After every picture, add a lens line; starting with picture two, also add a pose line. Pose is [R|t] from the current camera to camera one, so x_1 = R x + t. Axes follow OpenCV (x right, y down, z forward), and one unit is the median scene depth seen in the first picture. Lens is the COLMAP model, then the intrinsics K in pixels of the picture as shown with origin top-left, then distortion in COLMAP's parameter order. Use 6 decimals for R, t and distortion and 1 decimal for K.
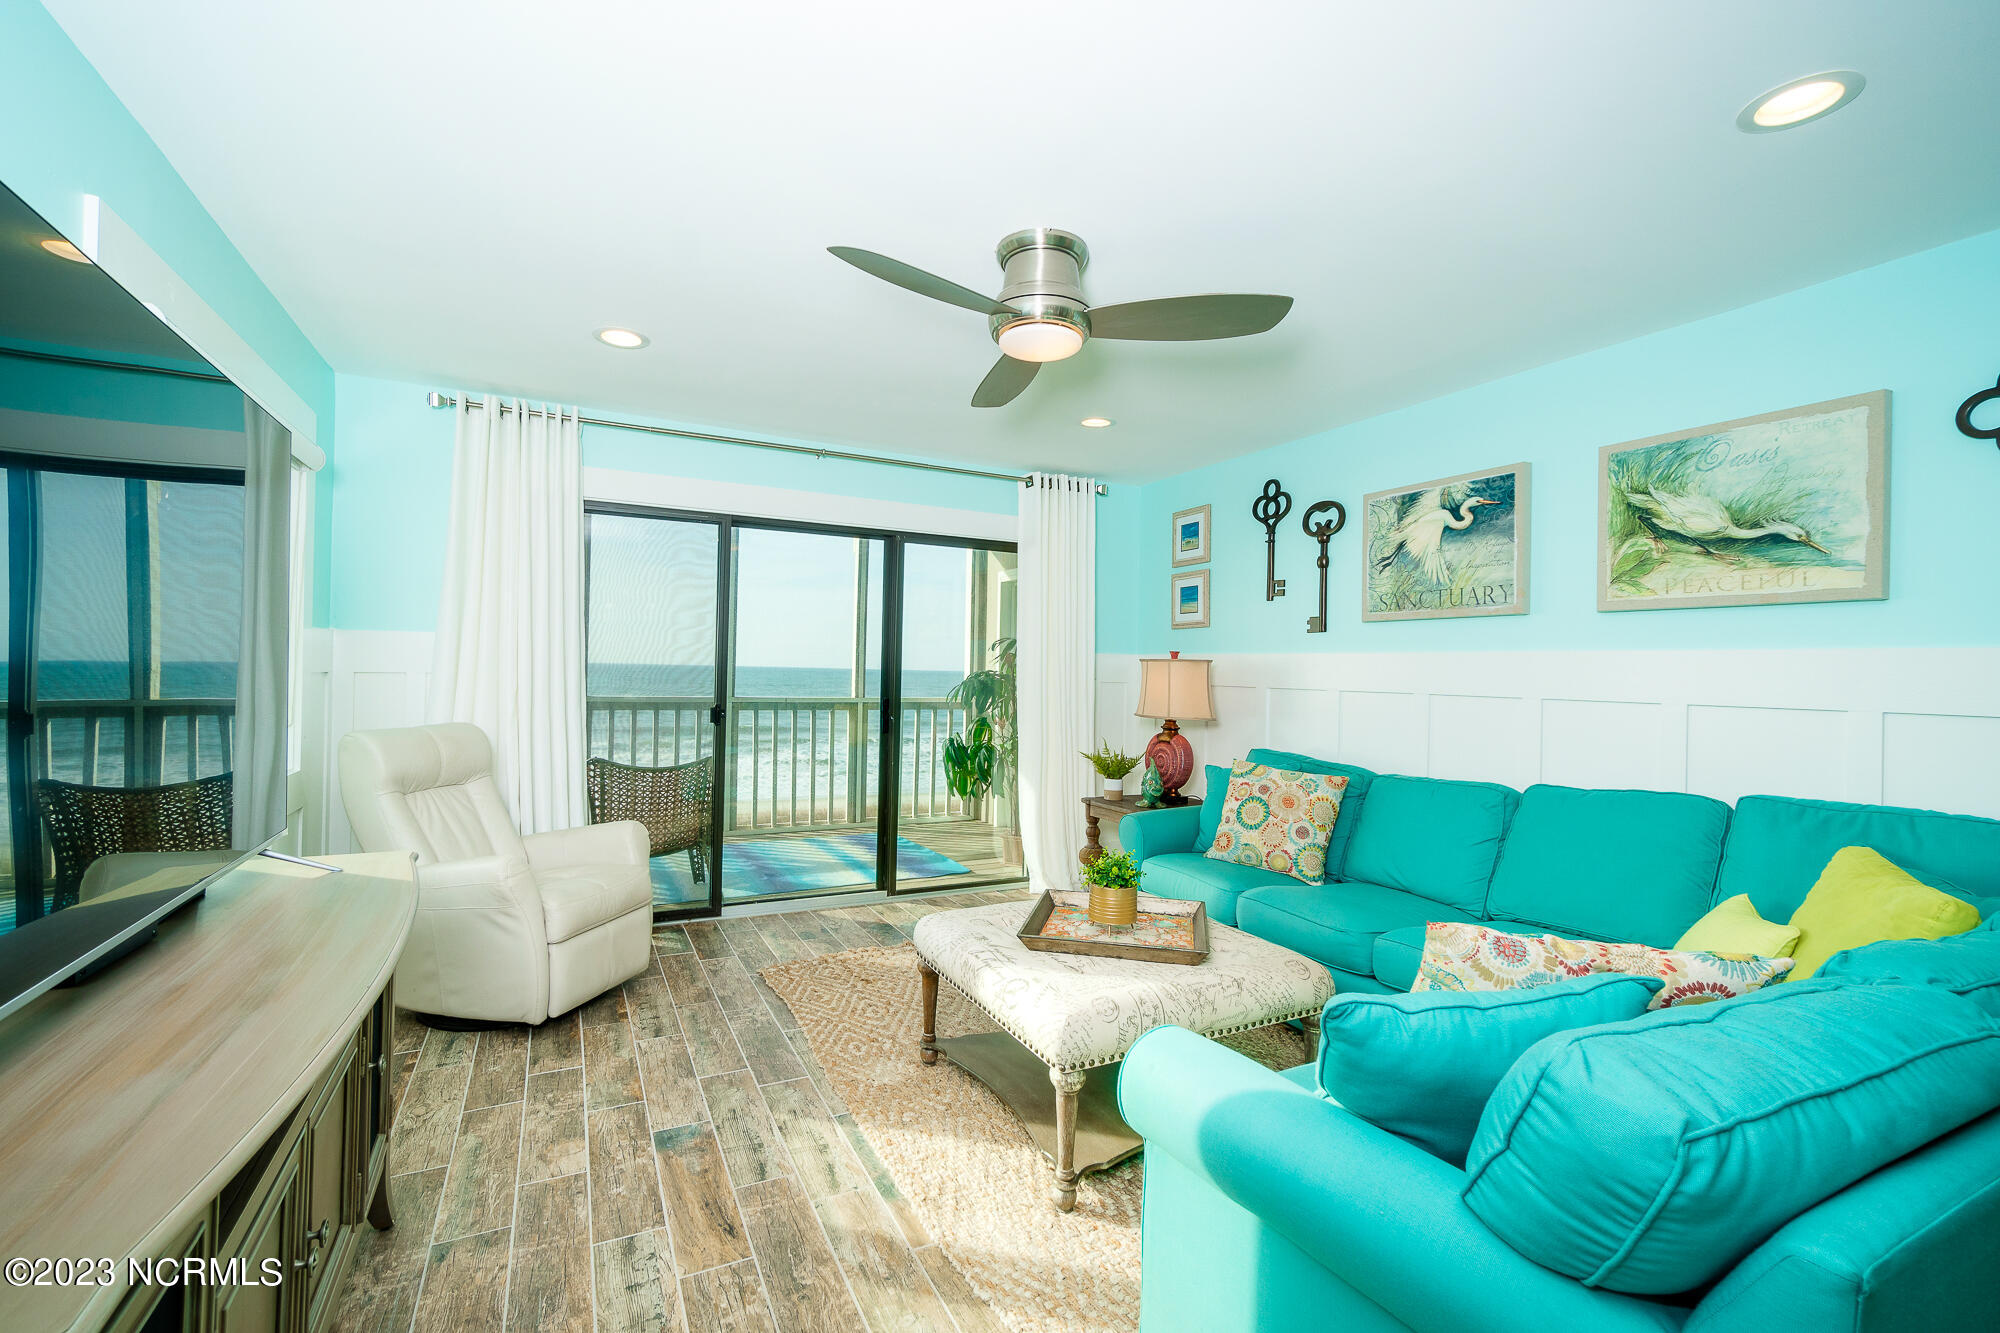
lens RADIAL K [[861.8, 0, 999.0], [0, 861.8, 661.9], [0, 0, 1]] dist [-0.004479, 0.002243]
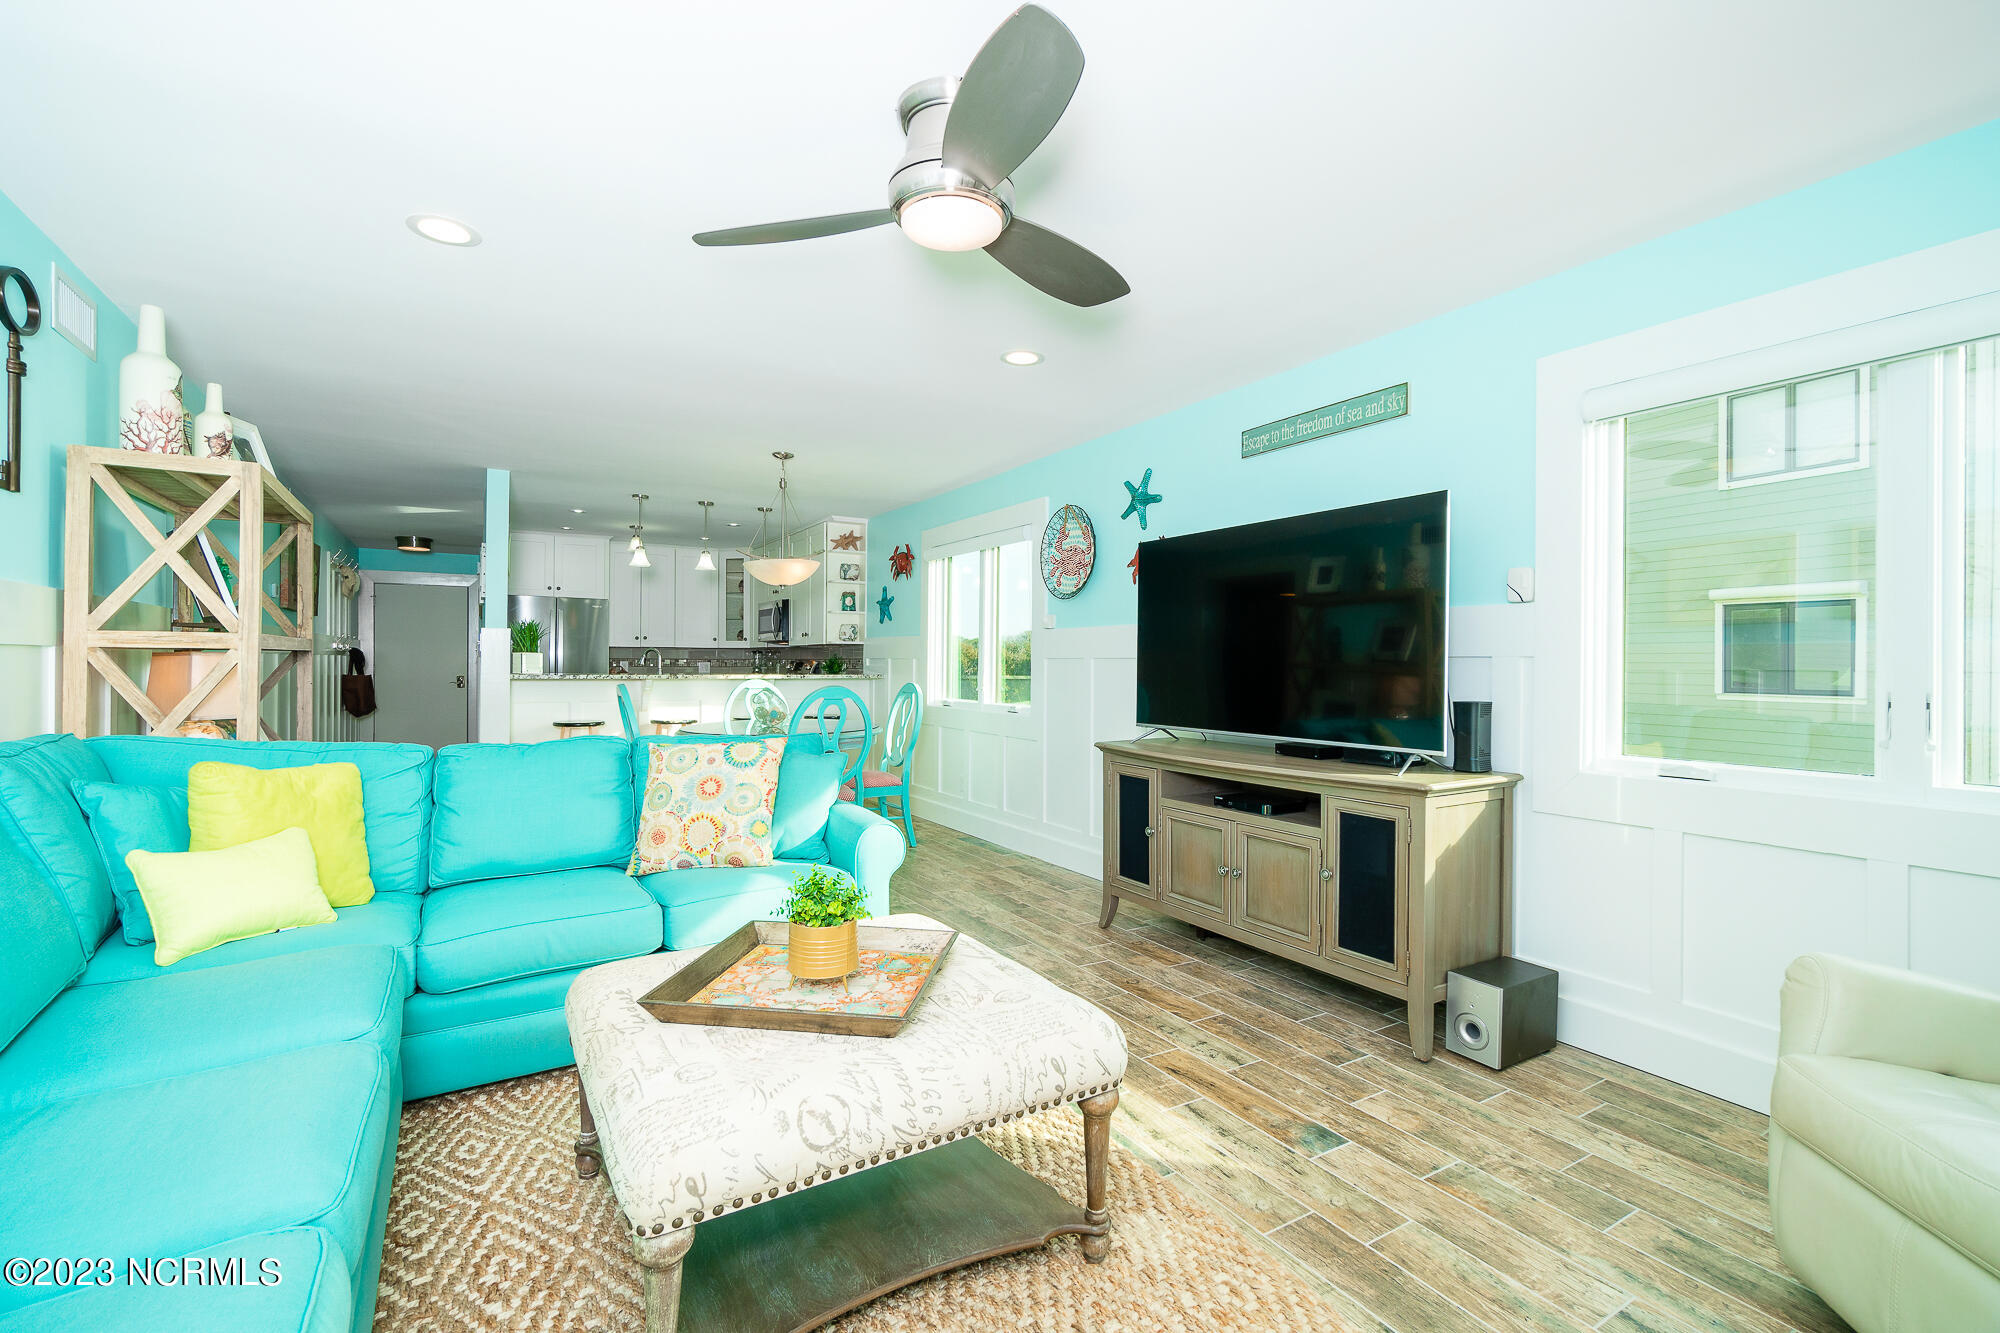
lens RADIAL K [[861.8, 0, 998.0], [0, 861.8, 667.5], [0, 0, 1]] dist [-0.004479, 0.002243]
pose [[-0.996638, -0.029063, -0.076605, 0.036645], [-0.028648, 0.999568, -0.006507, 0.039833], [0.076762, -0.004291, -0.997040, 1.246154]]
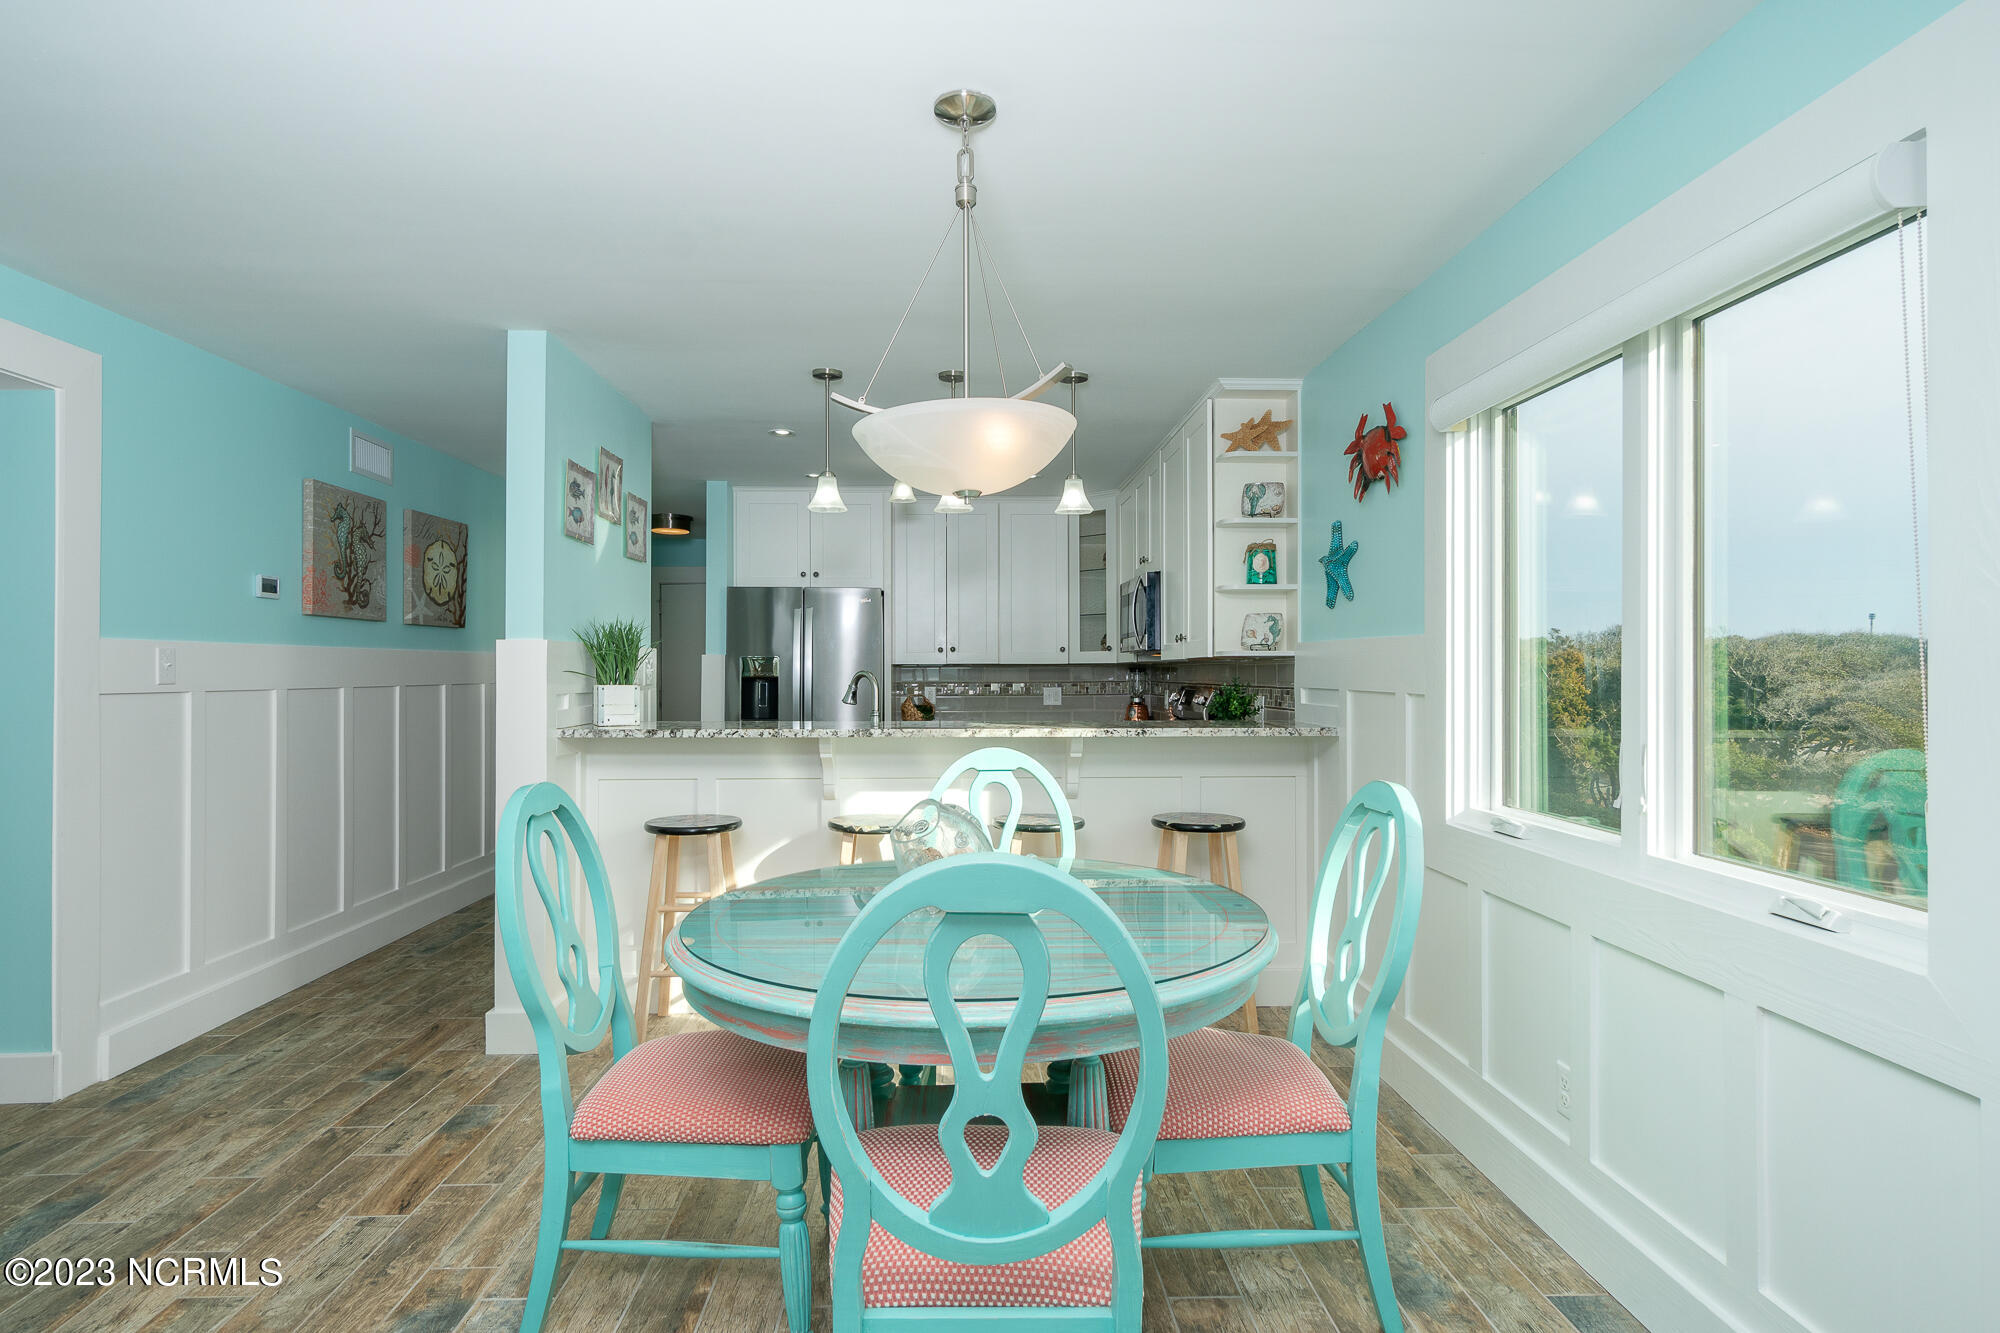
lens RADIAL K [[1019.1, 0, 1002.7], [0, 1019.1, 658.3], [0, 0, 1]] dist [0.004714, 0.000384]
pose [[-0.909507, -0.016790, 0.415350, 0.030487], [-0.024092, 0.999634, -0.012346, 0.000928], [-0.414991, -0.021236, -0.909578, 0.246953]]
